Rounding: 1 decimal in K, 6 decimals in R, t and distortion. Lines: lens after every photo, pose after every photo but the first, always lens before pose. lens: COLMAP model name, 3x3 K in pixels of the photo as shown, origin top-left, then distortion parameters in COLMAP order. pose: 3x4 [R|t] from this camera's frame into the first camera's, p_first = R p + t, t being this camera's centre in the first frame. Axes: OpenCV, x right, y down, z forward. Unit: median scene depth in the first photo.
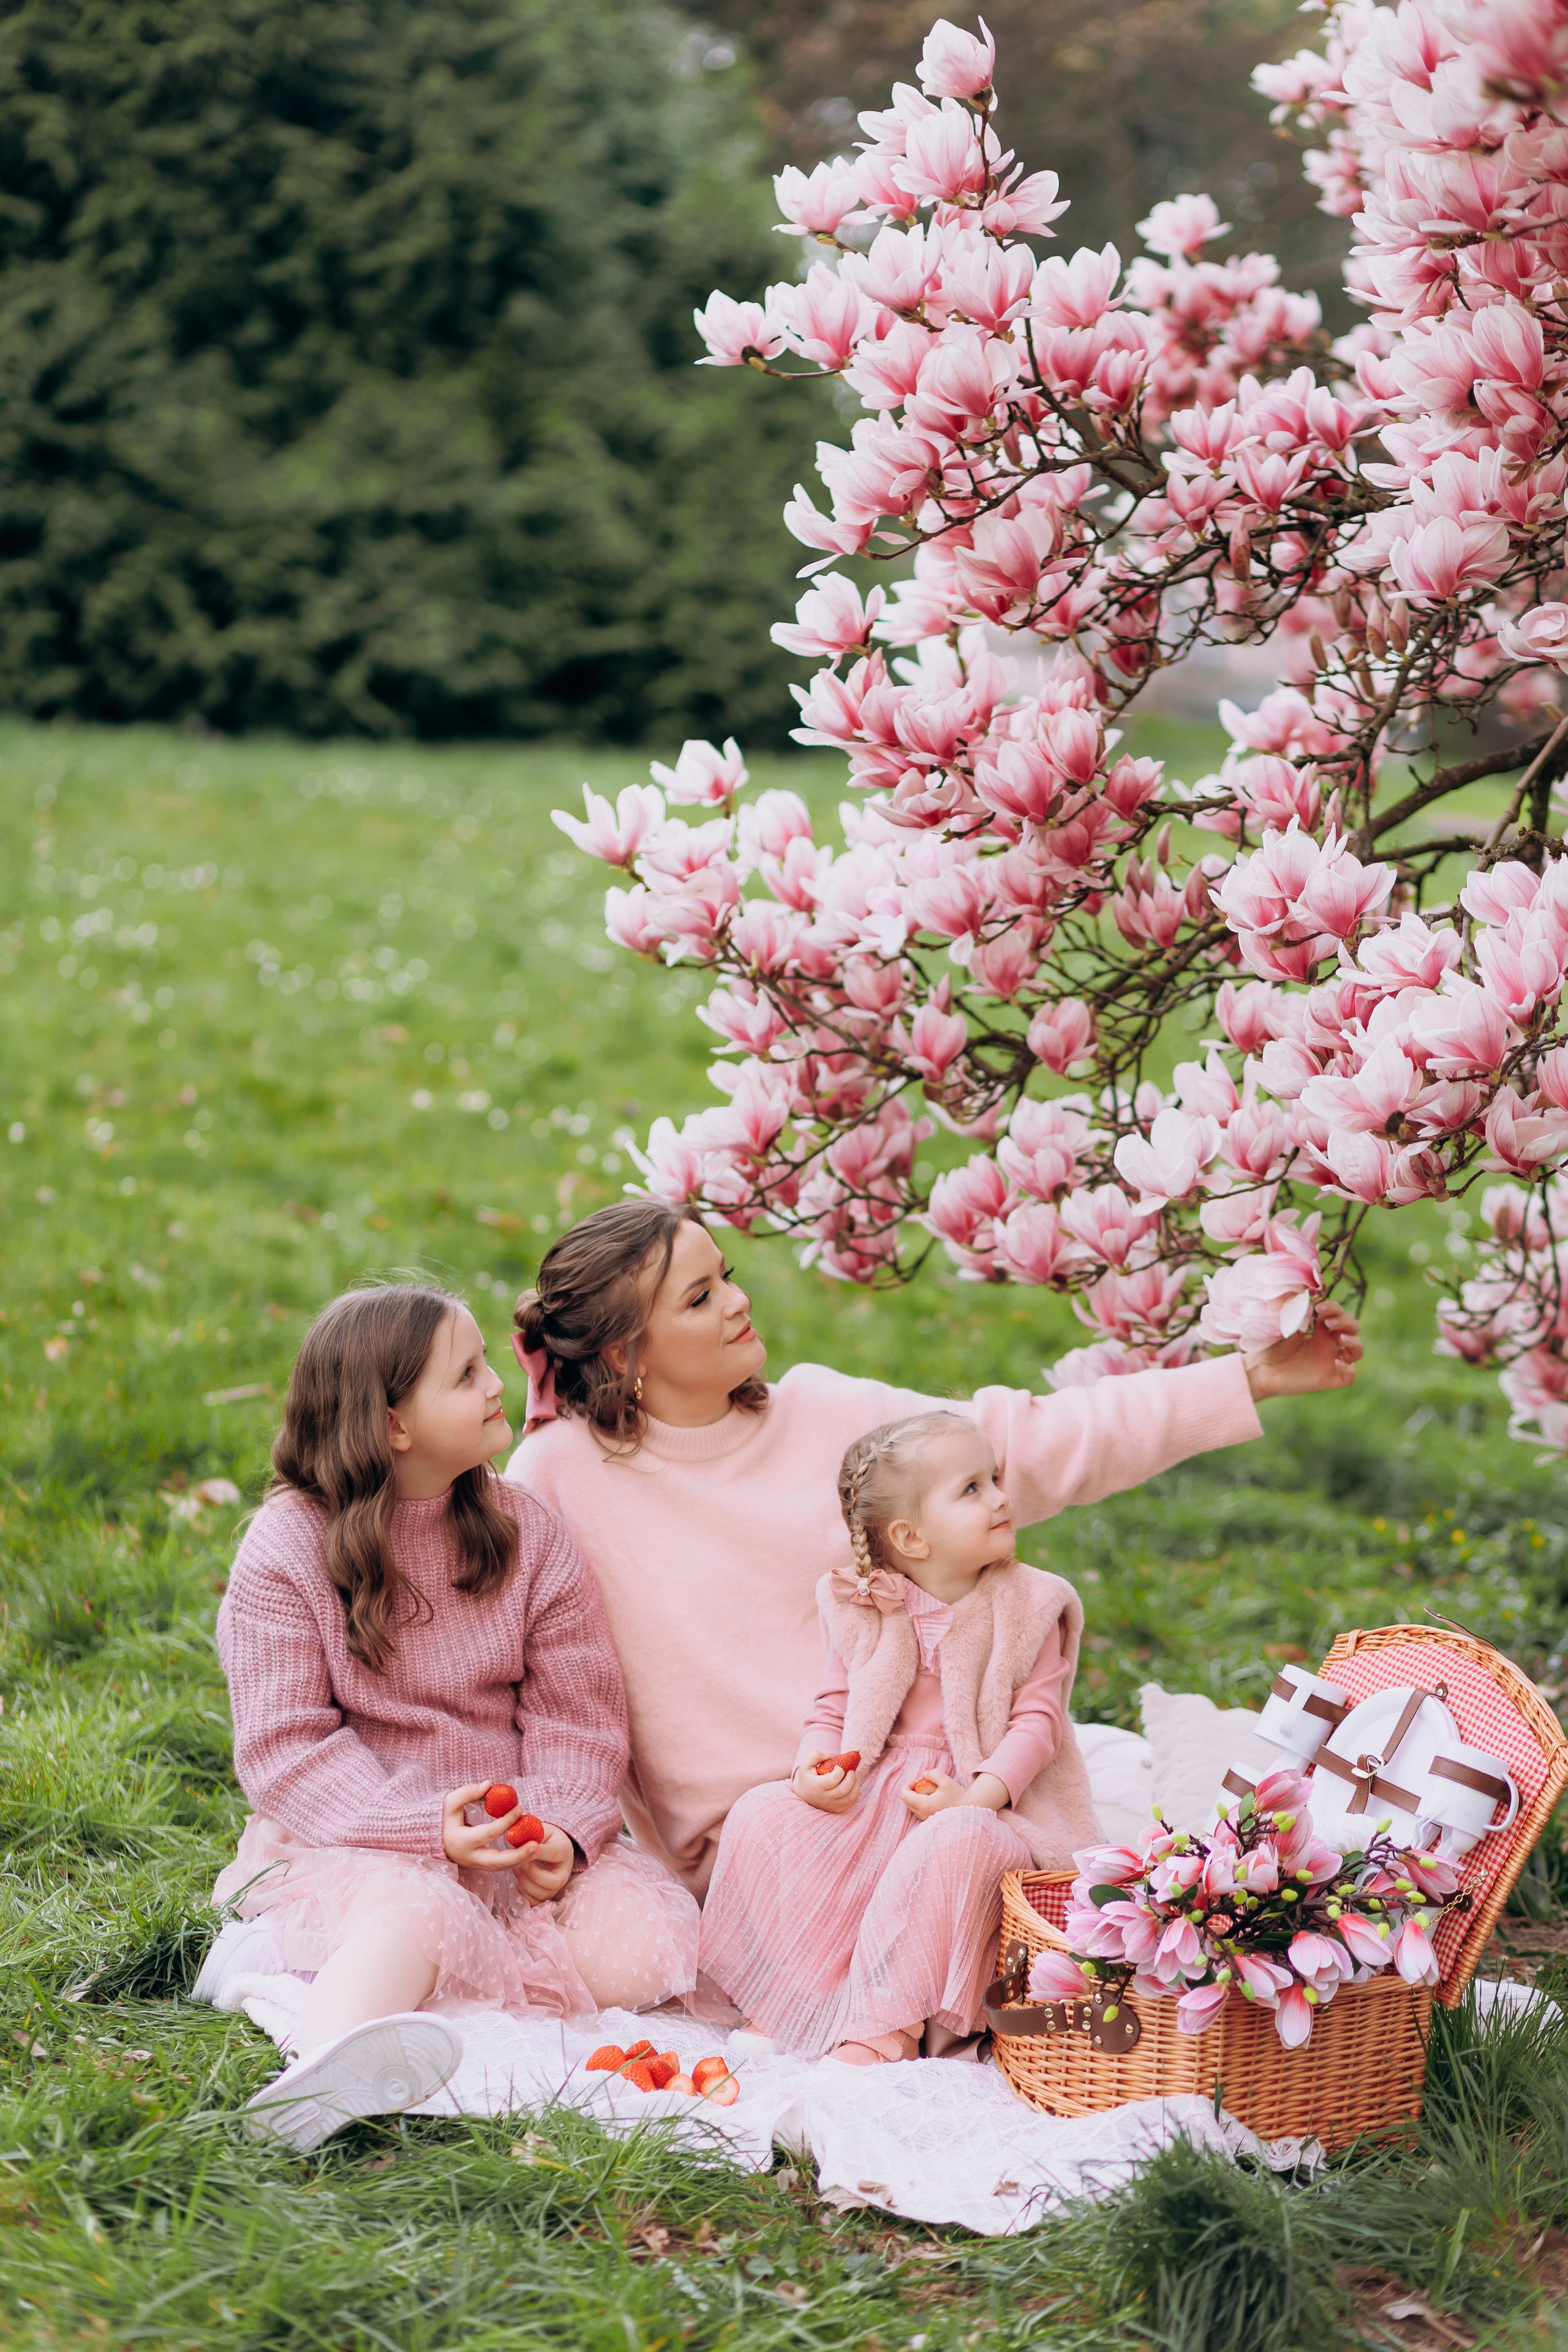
lens RADIAL K [[5484.6, 0, 835.7], [0, 5484.6, 1213.2], [0, 0, 1]] dist [0.753123, -8.780059]
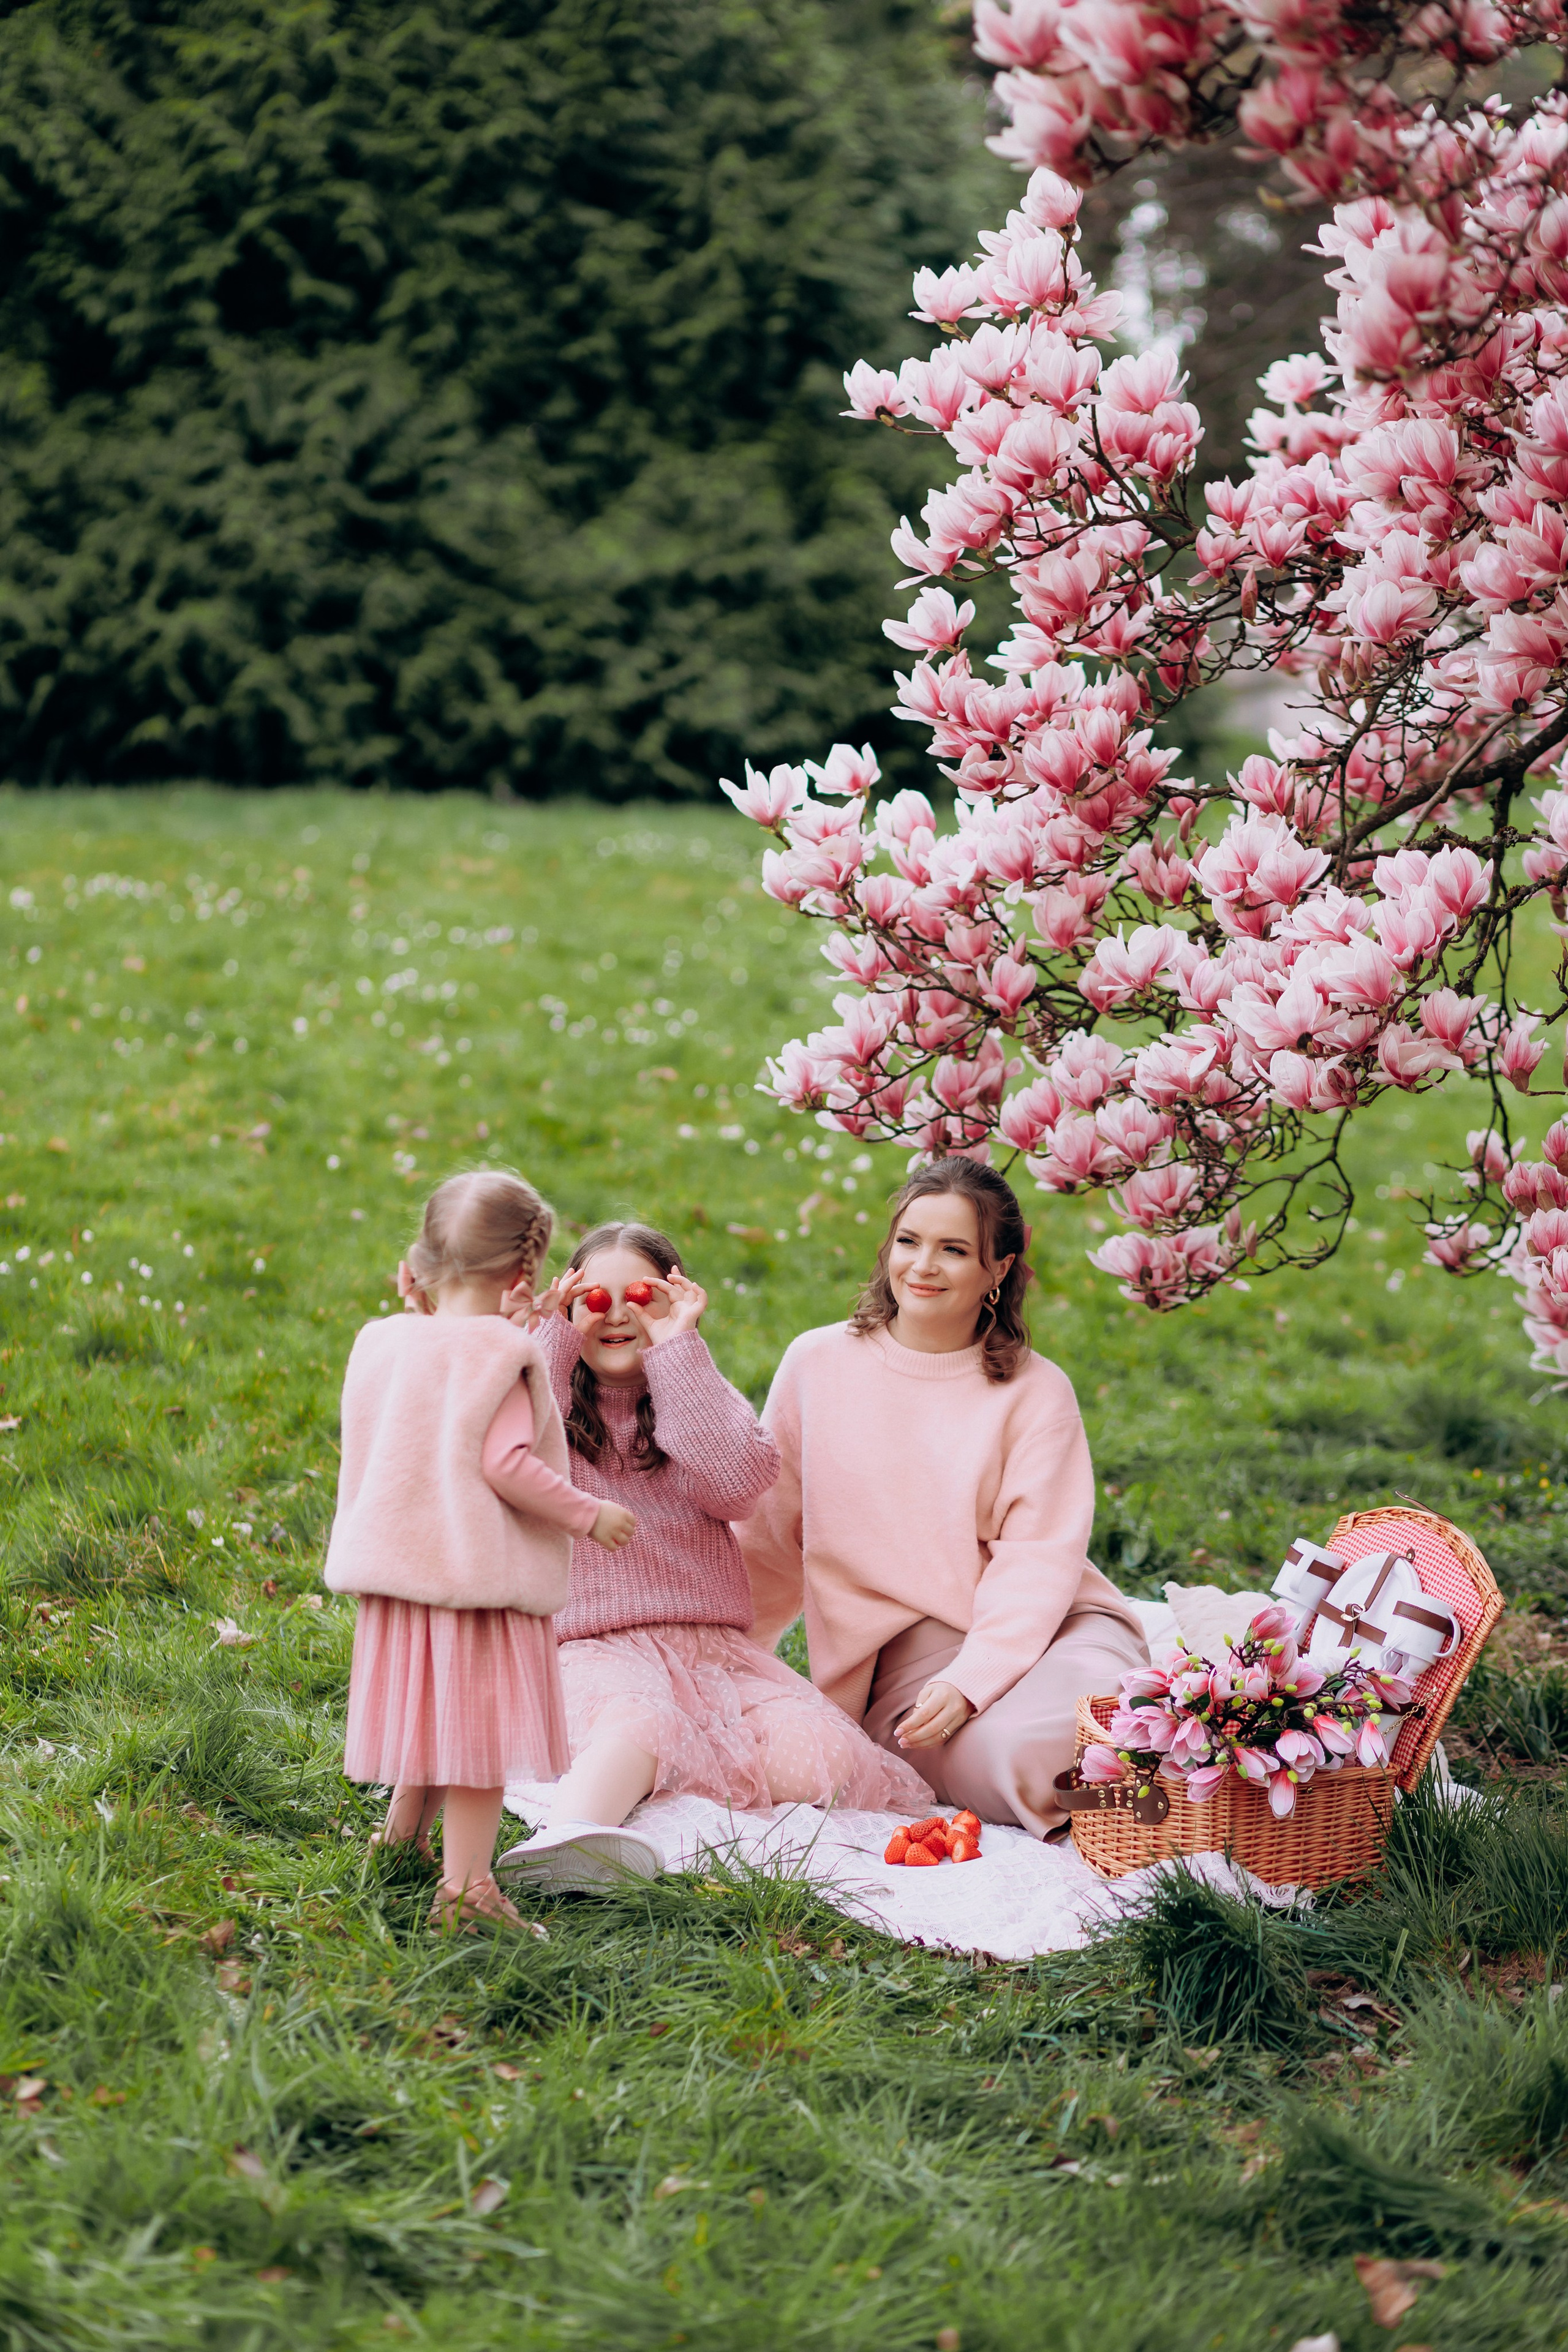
lens RADIAL K [[5657.9, 0, 778.2], [0, 5657.9, 1196.0], [0, 0, 1]] dist [0.883489, -11.725776]
pose [[0.997456, -0.011457, -0.070357, 0.026556], [0.010584, 0.999862, -0.012766, 0.008032], [0.070494, 0.011988, 0.997440, -0.164634]]
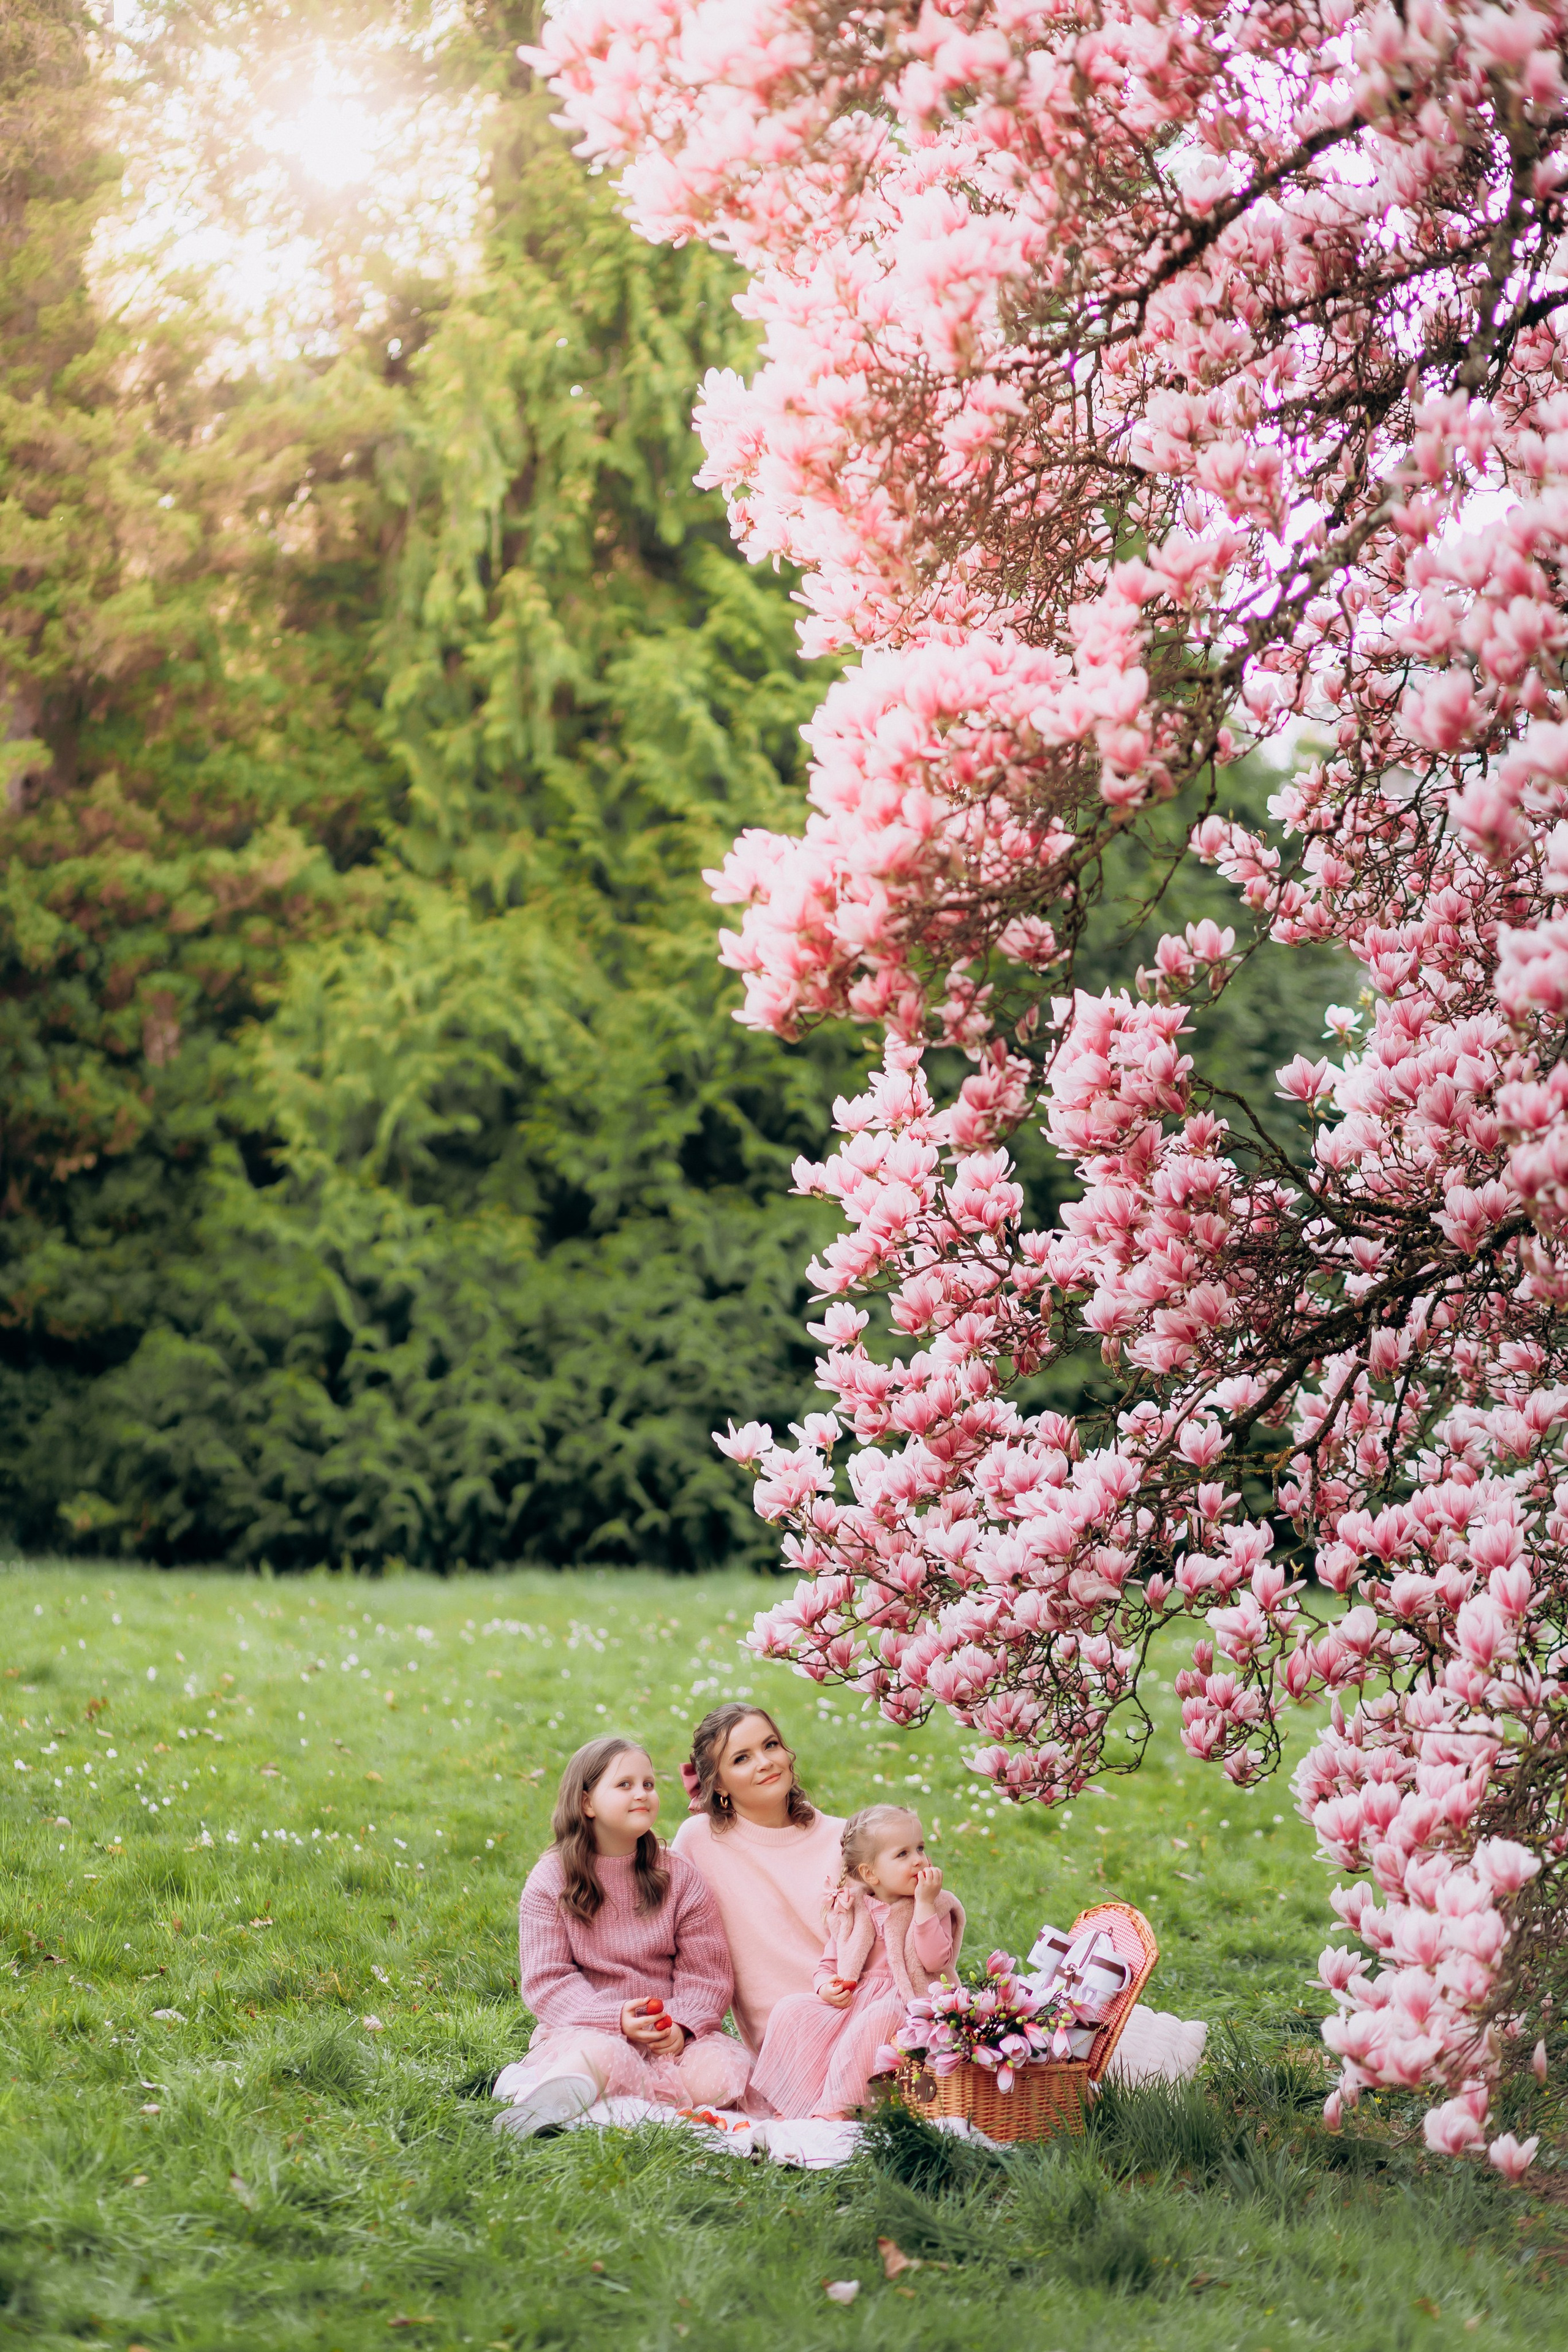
lens RADIAL K [[5657.9, 0, 778.2], [0, 5657.9, 1196.0], [0, 0, 1]] dist [0.883489, -11.725776]
pose [[0.984834, -0.030842, -0.170736, 0.161907], [0.002502, 0.986495, -0.163770, 0.075132], [0.173481, 0.160859, 0.971611, -0.480590]]
